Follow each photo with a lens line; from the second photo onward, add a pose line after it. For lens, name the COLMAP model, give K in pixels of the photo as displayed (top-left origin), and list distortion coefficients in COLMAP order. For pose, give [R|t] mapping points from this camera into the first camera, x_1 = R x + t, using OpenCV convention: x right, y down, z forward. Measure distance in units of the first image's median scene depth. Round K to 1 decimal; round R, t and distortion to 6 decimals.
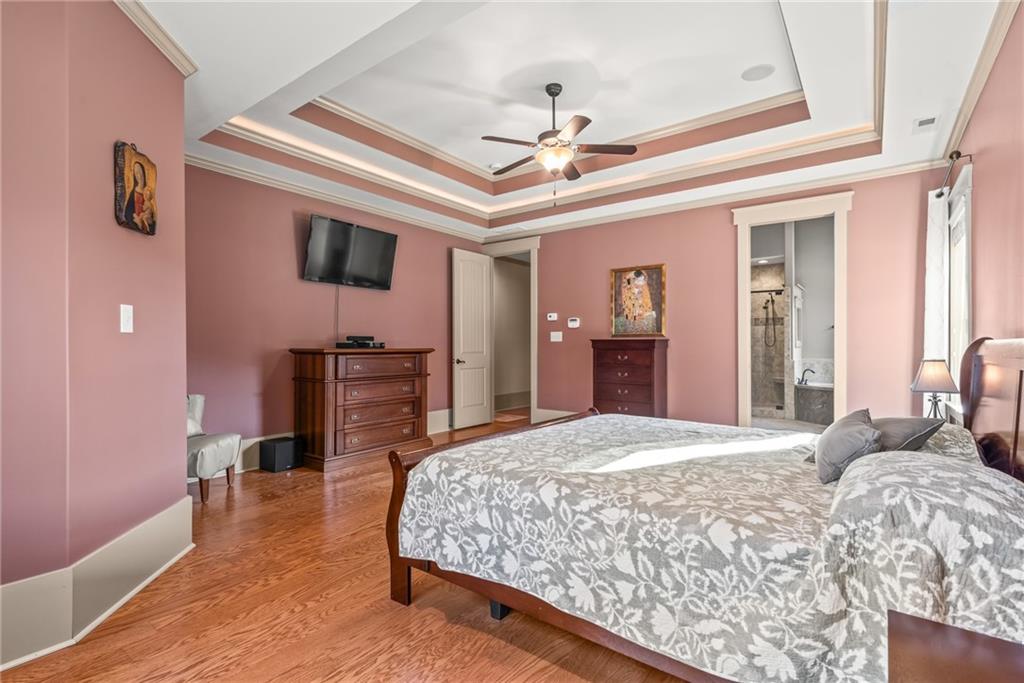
lens RADIAL K [[483.1, 0, 507.7], [0, 483.1, 335.8], [0, 0, 1]] dist [0.017707, -0.009136]
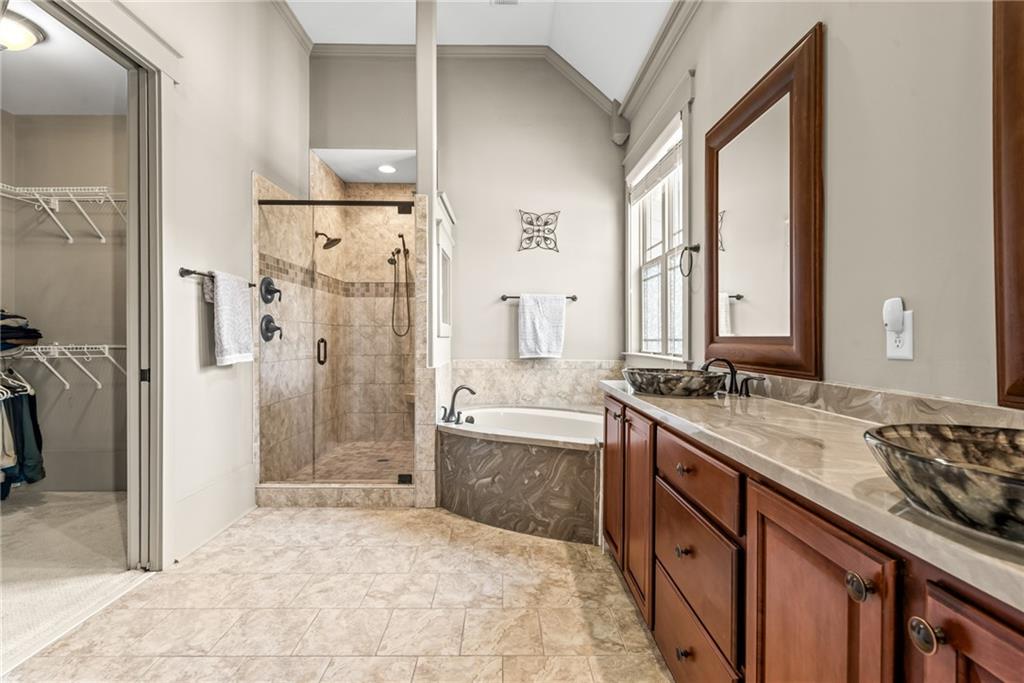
lens RADIAL K [[483.1, 0, 507.7], [0, 483.1, 335.8], [0, 0, 1]] dist [0.017707, -0.009136]
pose [[0.792101, -0.005373, 0.610366, 0.369721], [-0.007789, 0.999791, 0.018909, 0.013324], [-0.610340, -0.019732, 0.791894, 0.605794]]
